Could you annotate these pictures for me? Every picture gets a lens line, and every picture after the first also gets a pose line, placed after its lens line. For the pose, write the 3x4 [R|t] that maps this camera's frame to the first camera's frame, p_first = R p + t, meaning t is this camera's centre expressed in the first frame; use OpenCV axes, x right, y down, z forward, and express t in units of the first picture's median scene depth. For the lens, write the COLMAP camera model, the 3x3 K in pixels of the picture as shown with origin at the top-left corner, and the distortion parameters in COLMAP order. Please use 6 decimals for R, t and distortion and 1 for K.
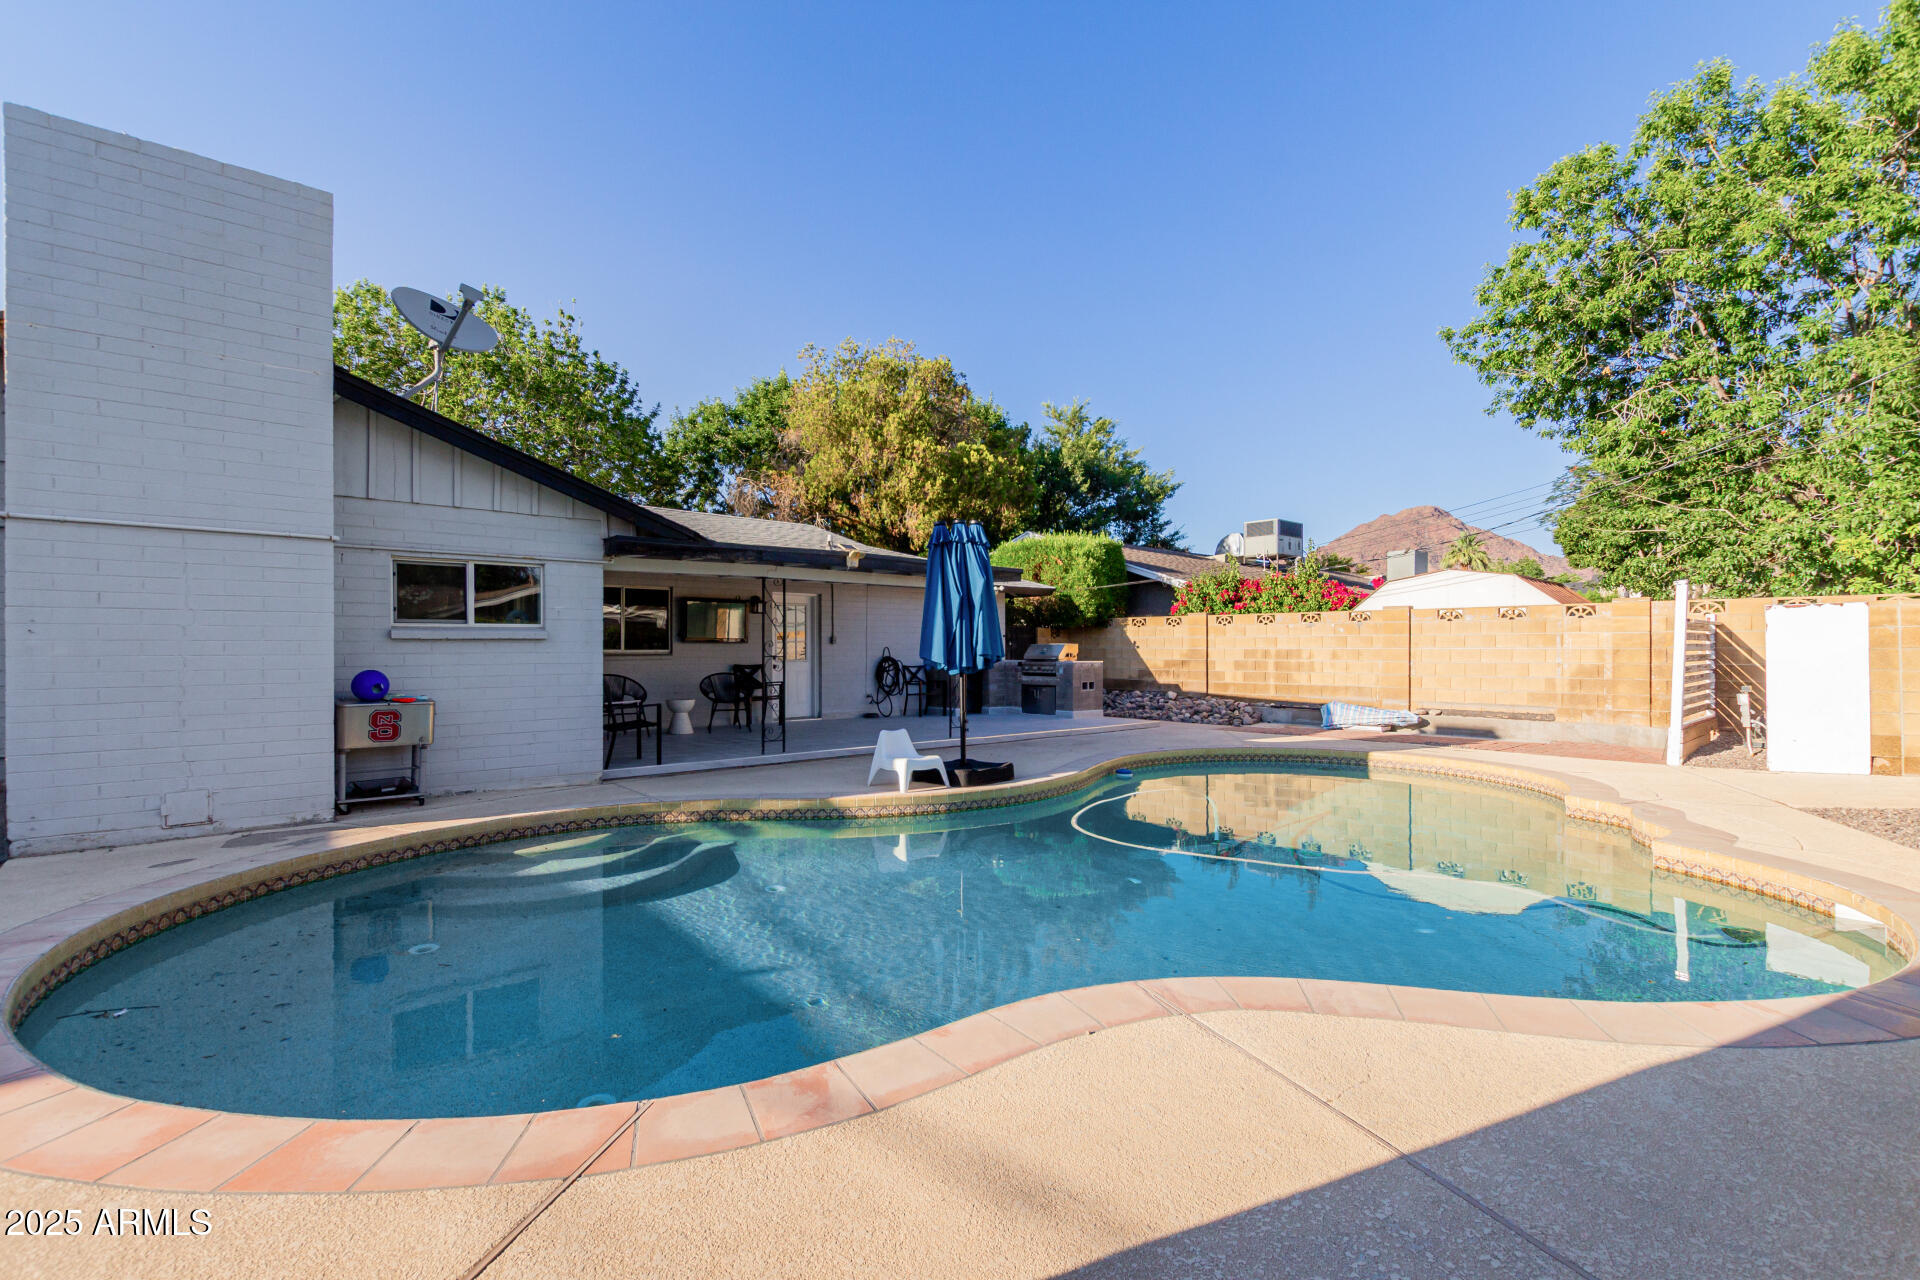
lens RADIAL K [[887.0, 0, 954.0], [0, 887.0, 636.3], [0, 0, 1]] dist [0.008202, -0.000094]
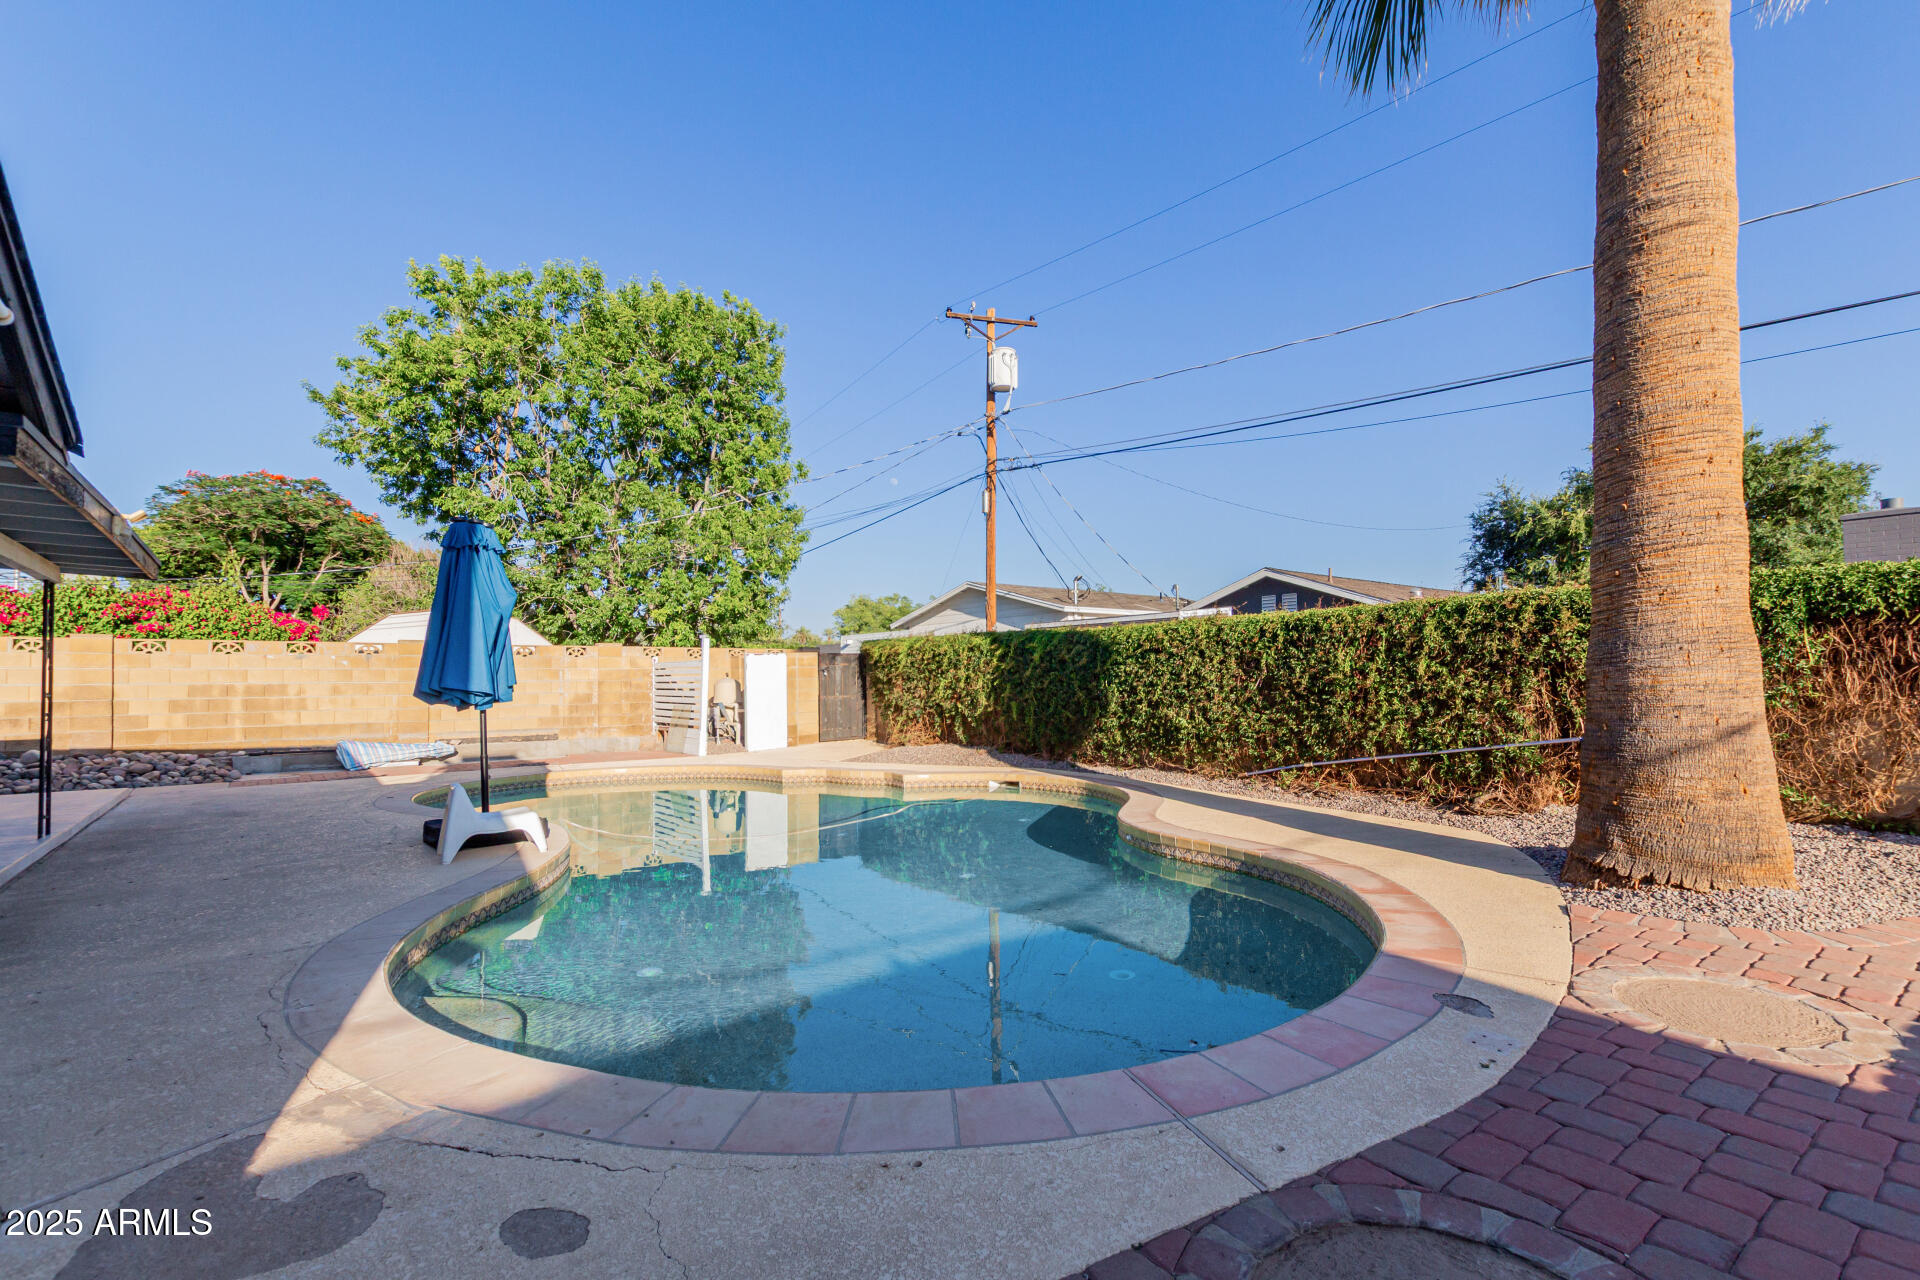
lens RADIAL K [[887.0, 0, 964.3], [0, 887.0, 645.5], [0, 0, 1]] dist [0.008202, -0.000094]
pose [[0.046850, 0.036942, 0.998219, -0.439522], [-0.004901, 0.999312, -0.036753, 0.005595], [-0.998890, -0.003170, 0.046999, 0.304075]]
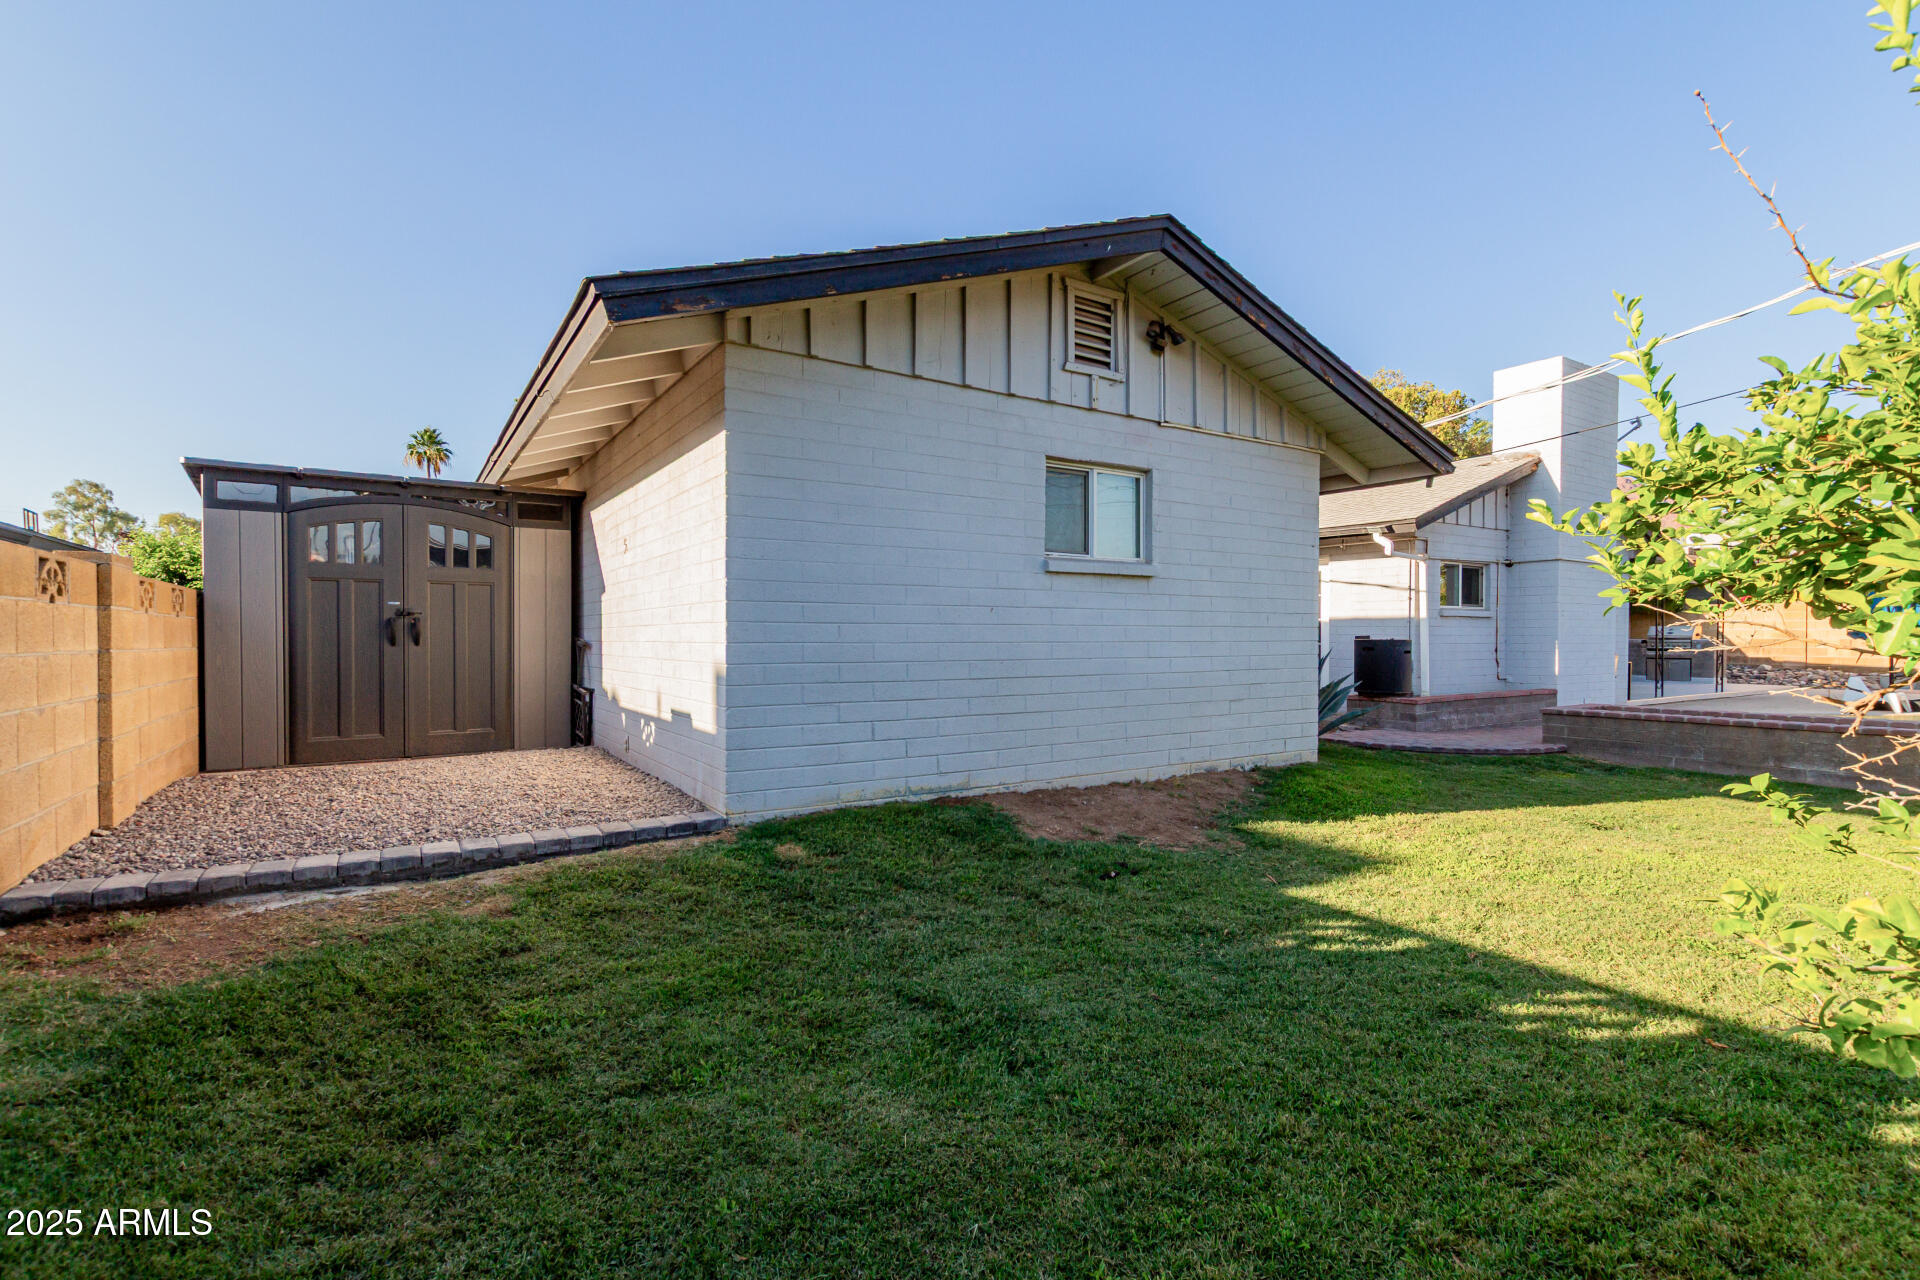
lens RADIAL K [[887.0, 0, 969.7], [0, 887.0, 633.3], [0, 0, 1]] dist [0.008202, -0.000094]
pose [[0.989916, -0.000537, -0.141655, -0.765397], [0.002378, 0.999915, 0.012826, 0.000810], [0.141636, -0.013034, 0.989833, -0.431068]]
